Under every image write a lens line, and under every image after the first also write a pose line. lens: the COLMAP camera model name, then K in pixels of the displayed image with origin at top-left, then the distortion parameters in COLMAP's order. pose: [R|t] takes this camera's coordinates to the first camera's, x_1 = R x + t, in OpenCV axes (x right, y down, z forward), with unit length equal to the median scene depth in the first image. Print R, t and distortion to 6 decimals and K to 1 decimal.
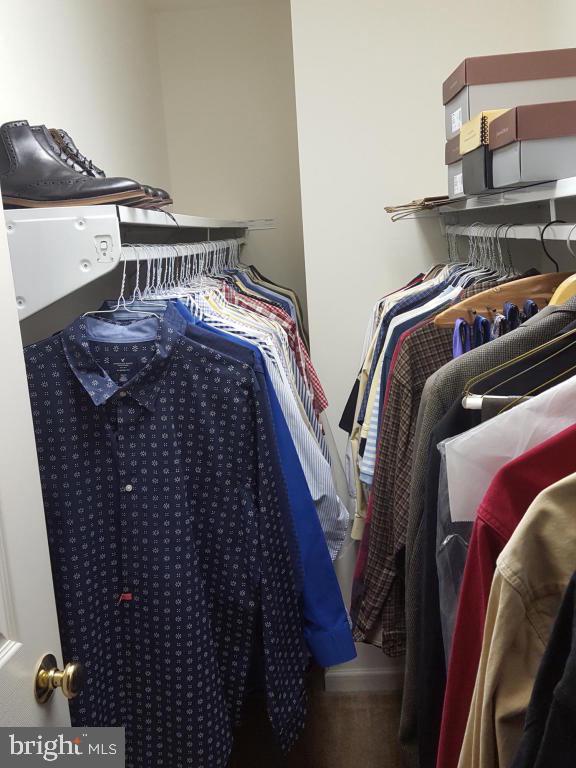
lens RADIAL K [[766.1, 0, 288.0], [0, 766.1, 384.0], [0, 0, 1]] dist [0.191211, -0.403283]
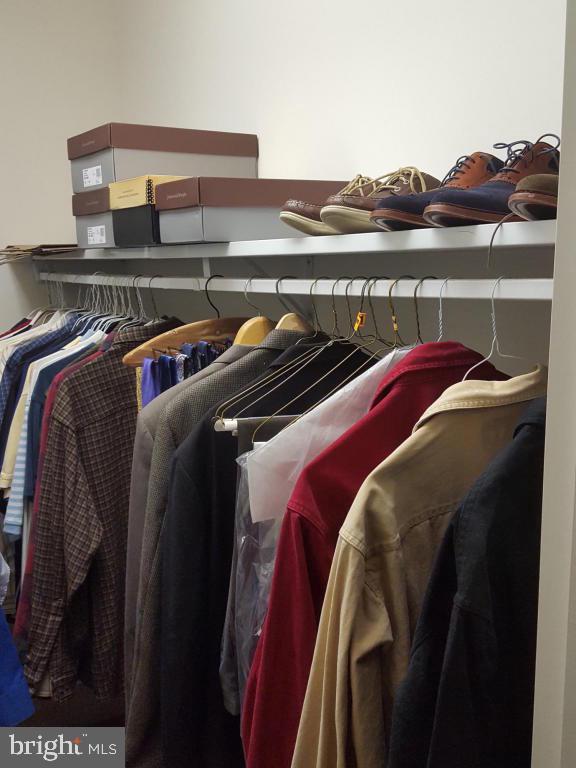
lens RADIAL K [[766.1, 0, 288.0], [0, 766.1, 384.0], [0, 0, 1]] dist [0.191211, -0.403283]
pose [[0.802464, -0.039328, 0.595403, -0.265150], [0.077480, 0.996246, -0.038619, 0.009823], [-0.591649, 0.077122, 0.802498, 0.006463]]
